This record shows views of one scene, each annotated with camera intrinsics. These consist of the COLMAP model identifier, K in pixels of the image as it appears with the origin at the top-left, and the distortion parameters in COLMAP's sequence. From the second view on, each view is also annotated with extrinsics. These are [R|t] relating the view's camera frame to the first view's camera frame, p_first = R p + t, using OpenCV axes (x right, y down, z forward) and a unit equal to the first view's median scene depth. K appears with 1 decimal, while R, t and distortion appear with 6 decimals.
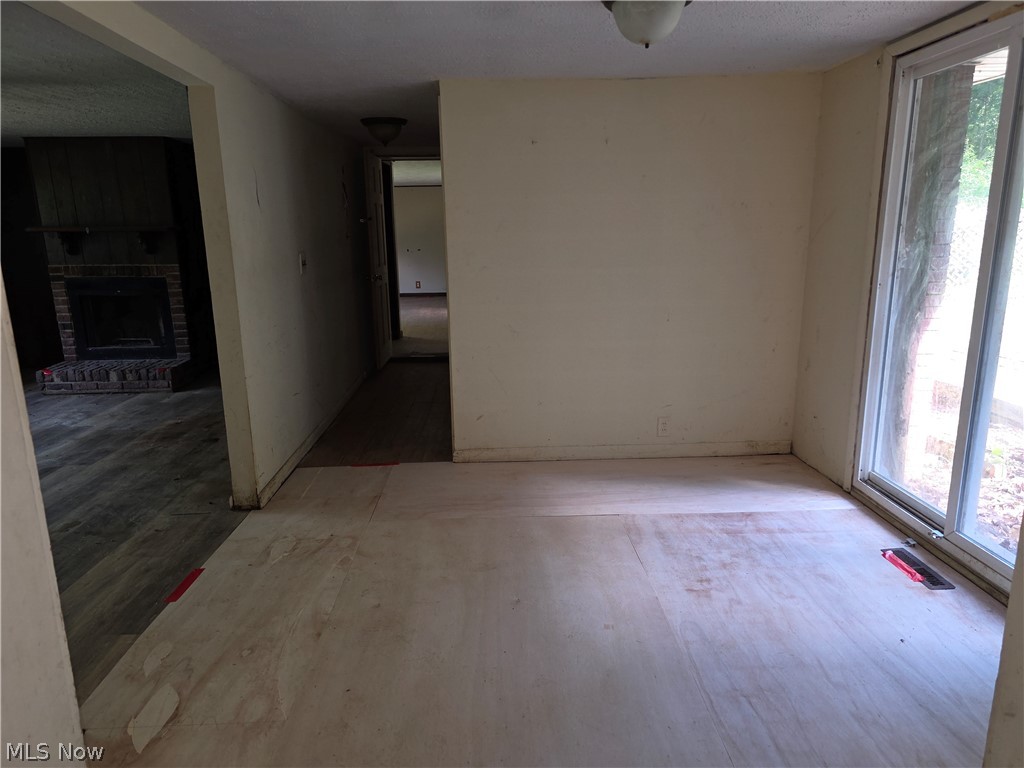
lens RADIAL K [[680.9, 0, 513.7], [0, 680.9, 387.0], [0, 0, 1]] dist [0.041023, -0.028617]
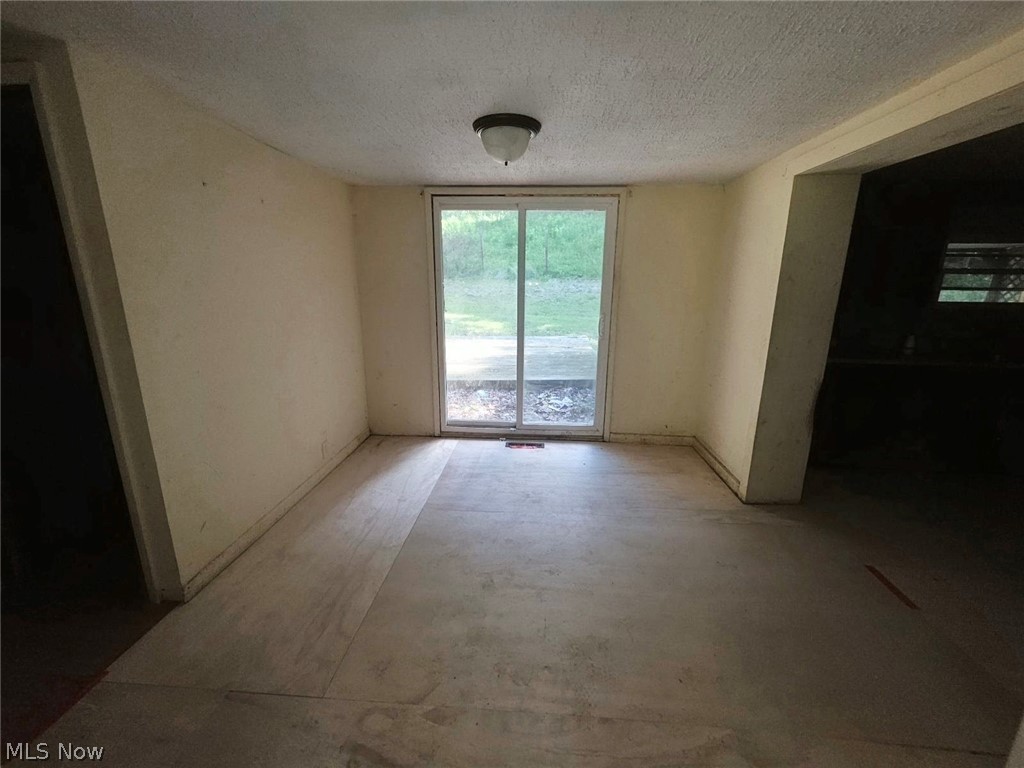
lens RADIAL K [[411.6, 0, 510.4], [0, 411.6, 379.5], [0, 0, 1]] dist [0.002999, -0.000194]
pose [[0.102637, -0.211578, 0.971957, -0.301928], [0.214833, 0.958771, 0.186022, -0.088739], [-0.971243, 0.189716, 0.143860, 0.384552]]
